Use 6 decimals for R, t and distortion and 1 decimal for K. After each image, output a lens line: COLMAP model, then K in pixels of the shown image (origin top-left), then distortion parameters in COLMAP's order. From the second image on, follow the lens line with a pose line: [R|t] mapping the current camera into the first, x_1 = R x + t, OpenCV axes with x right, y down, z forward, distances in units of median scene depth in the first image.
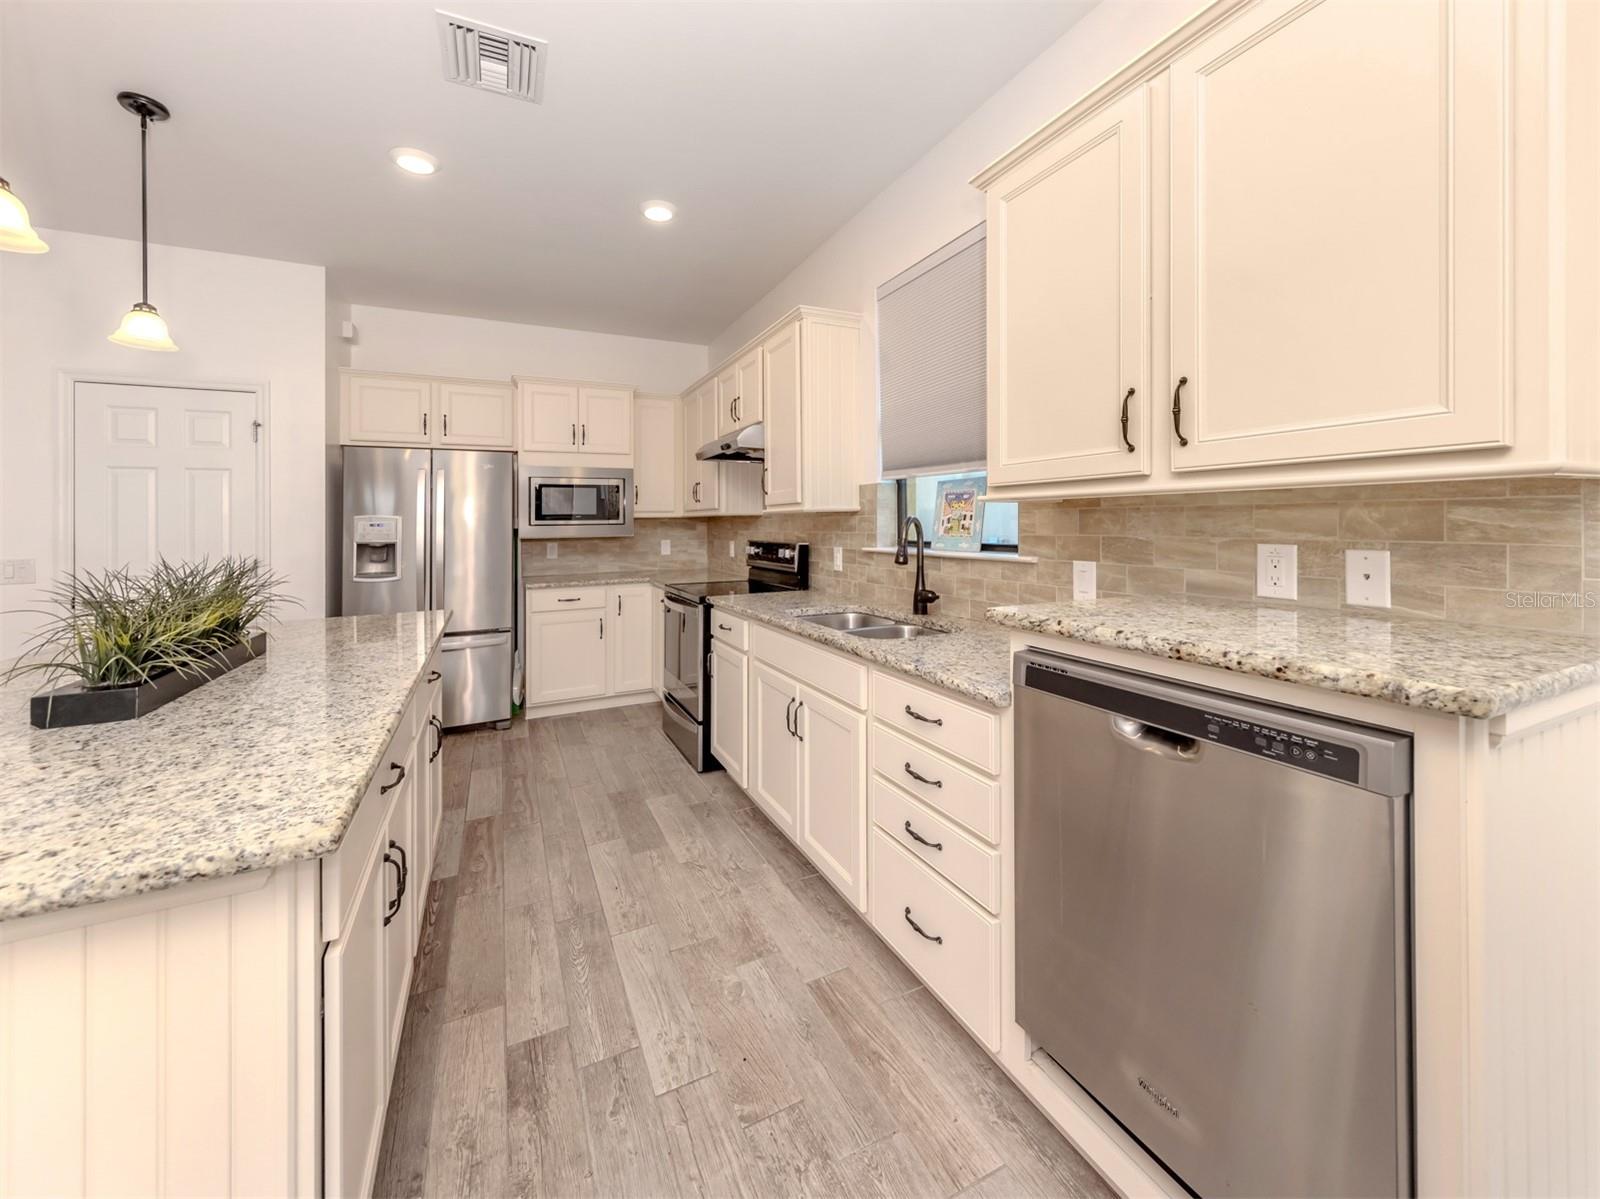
lens RADIAL K [[615.7, 0, 788.8], [0, 615.7, 528.1], [0, 0, 1]] dist [0.005966, -0.000036]
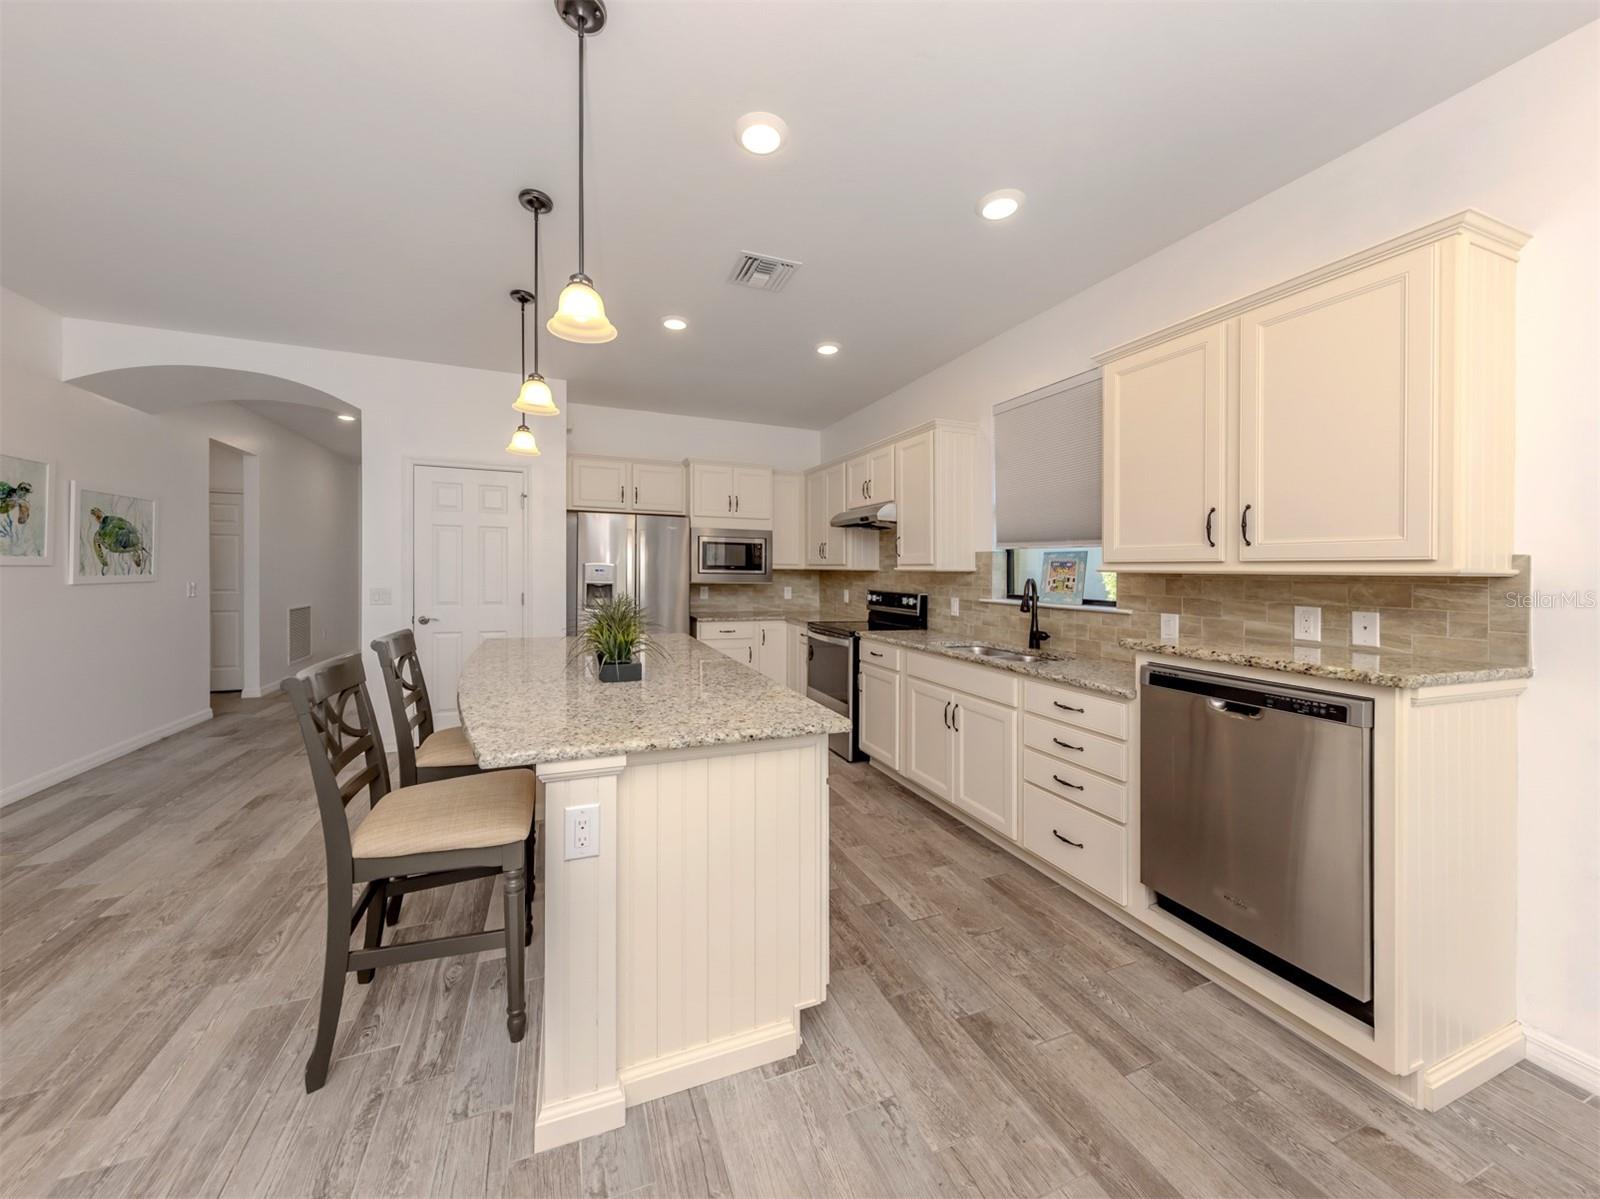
lens RADIAL K [[577.2, 0, 777.4], [0, 577.2, 561.9], [0, 0, 1]] dist [0.005799, 0.000179]
pose [[0.996643, 0.027008, -0.077288, -0.284959], [-0.028838, 0.999328, -0.022648, -0.009771], [0.076625, 0.024800, 0.996752, -0.370291]]
